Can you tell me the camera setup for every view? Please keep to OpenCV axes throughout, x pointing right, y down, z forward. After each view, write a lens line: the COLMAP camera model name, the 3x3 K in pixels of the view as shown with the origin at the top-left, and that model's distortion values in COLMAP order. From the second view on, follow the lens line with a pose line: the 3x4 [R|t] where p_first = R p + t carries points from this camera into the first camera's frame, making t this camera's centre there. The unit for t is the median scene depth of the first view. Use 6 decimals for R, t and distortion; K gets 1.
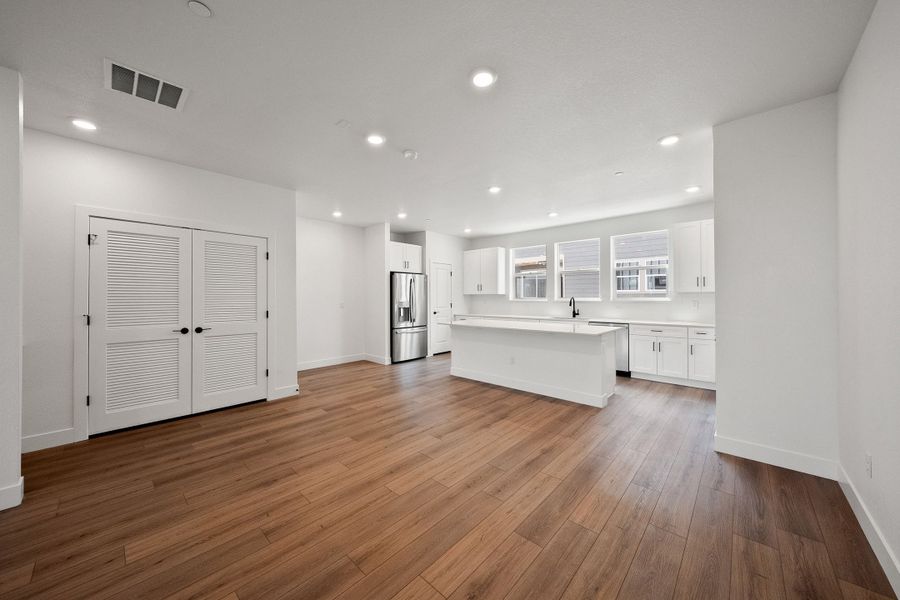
lens RADIAL K [[318.8, 0, 447.1], [0, 318.8, 296.5], [0, 0, 1]] dist [-0.000646, -0.000131]
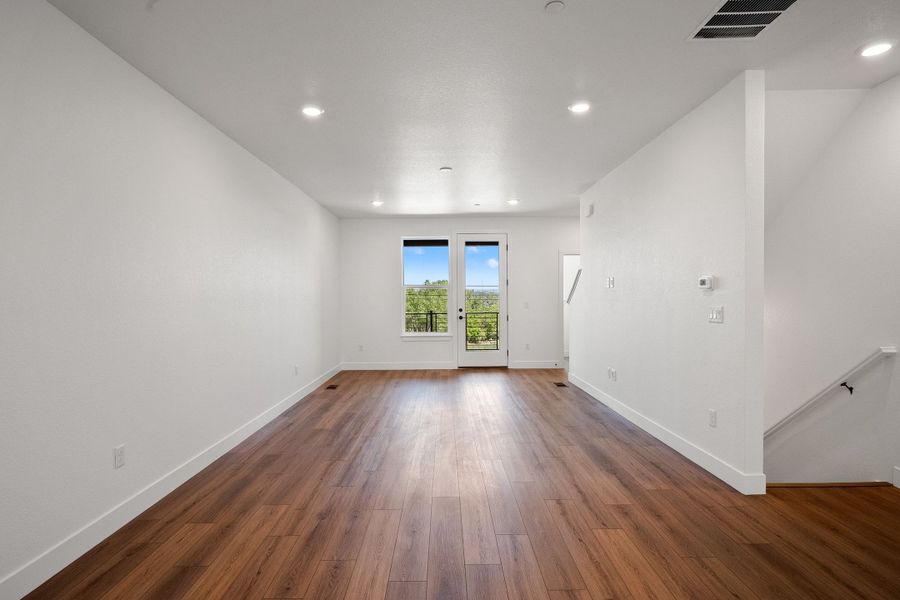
lens RADIAL K [[471.7, 0, 441.1], [0, 471.7, 305.1], [0, 0, 1]] dist [0.004779, 0.000803]
pose [[-0.731820, 0.021387, -0.681162, 0.213577], [0.014530, 0.999770, 0.015780, 0.001680], [0.681343, 0.001651, -0.731963, 0.763644]]
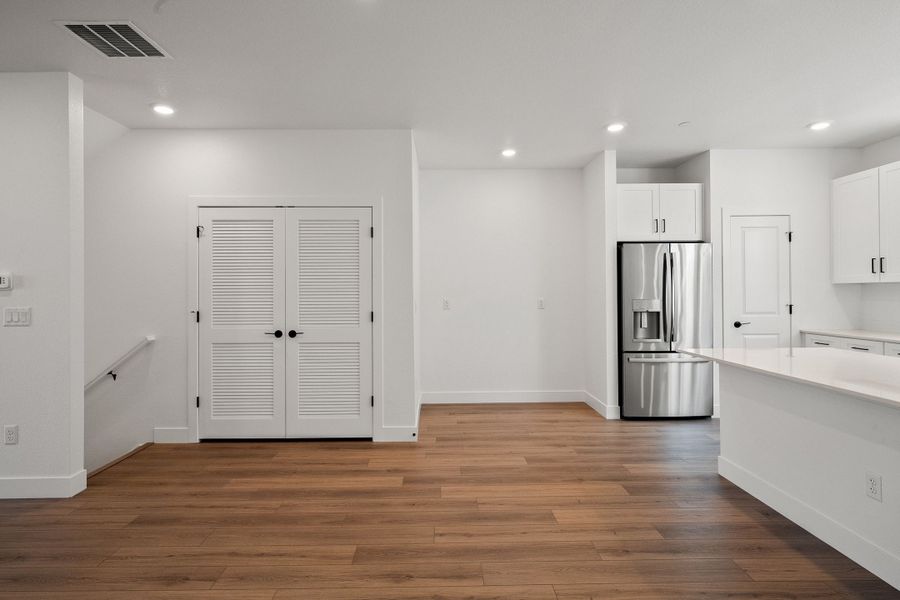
lens RADIAL K [[470.6, 0, 446.3], [0, 470.6, 289.4], [0, 0, 1]] dist [0.004425, 0.000866]
pose [[0.692076, -0.005434, -0.721804, 0.305910], [0.005352, 0.999983, -0.002396, -0.000058], [0.721805, -0.002205, 0.692093, 0.434422]]
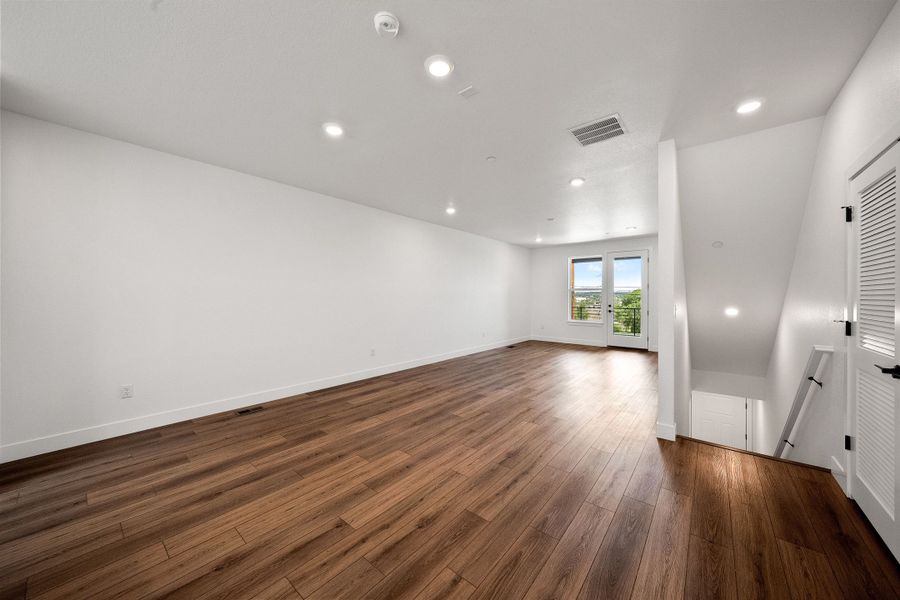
lens RADIAL K [[318.8, 0, 447.1], [0, 318.8, 296.5], [0, 0, 1]] dist [-0.000646, -0.000131]
pose [[-0.998582, 0.000451, -0.053225, -0.154709], [0.000583, 0.999997, -0.002464, 0.003405], [0.053224, -0.002492, -0.998579, 1.277230]]
